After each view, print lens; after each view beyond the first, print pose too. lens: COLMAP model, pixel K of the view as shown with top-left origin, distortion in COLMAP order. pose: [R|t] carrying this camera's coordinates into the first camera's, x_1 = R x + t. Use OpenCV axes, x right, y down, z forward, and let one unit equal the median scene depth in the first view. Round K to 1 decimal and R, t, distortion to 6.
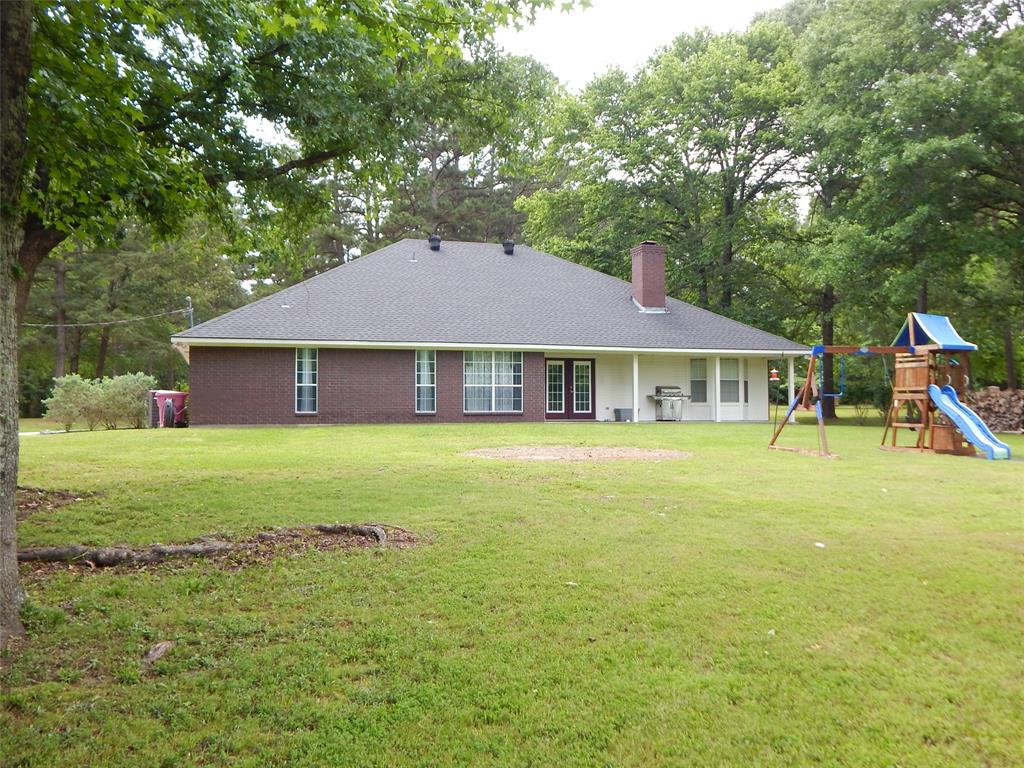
lens RADIAL K [[923.1, 0, 512.0], [0, 923.1, 384.0], [0, 0, 1]] dist [0.003083, 0.001716]
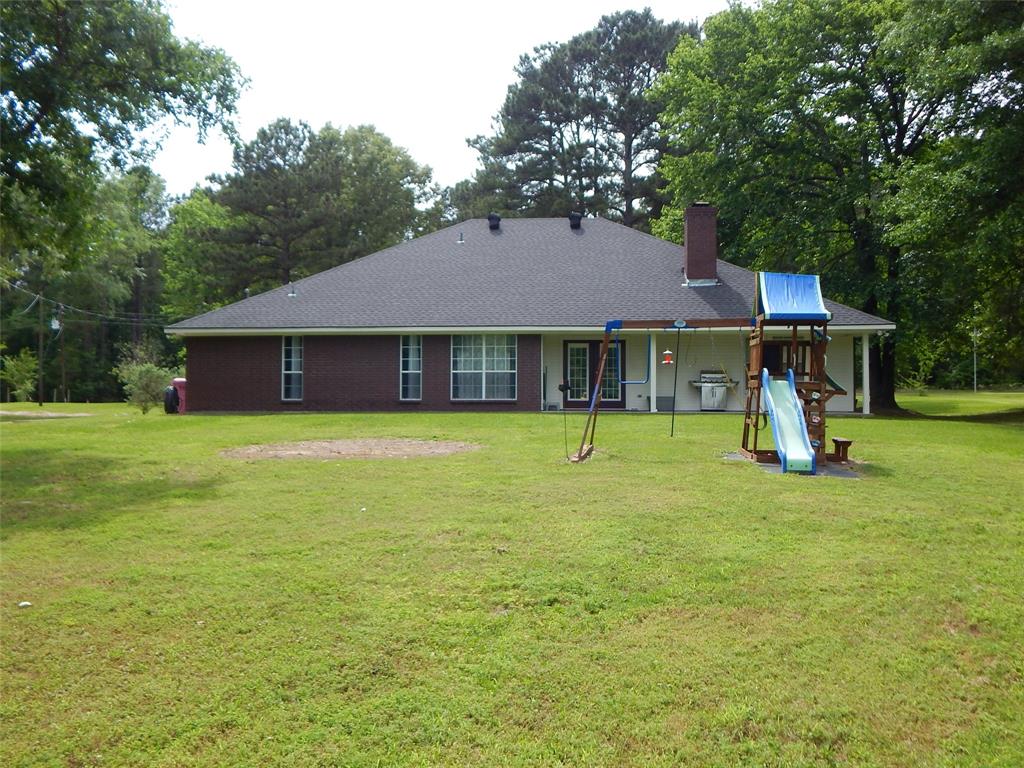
lens RADIAL K [[923.1, 0, 512.0], [0, 923.1, 384.0], [0, 0, 1]] dist [0.003083, 0.001716]
pose [[0.927476, -0.002757, -0.373872, 0.353029], [0.008802, 0.999857, 0.014462, 0.000901], [0.373778, -0.016704, 0.927368, 0.149068]]
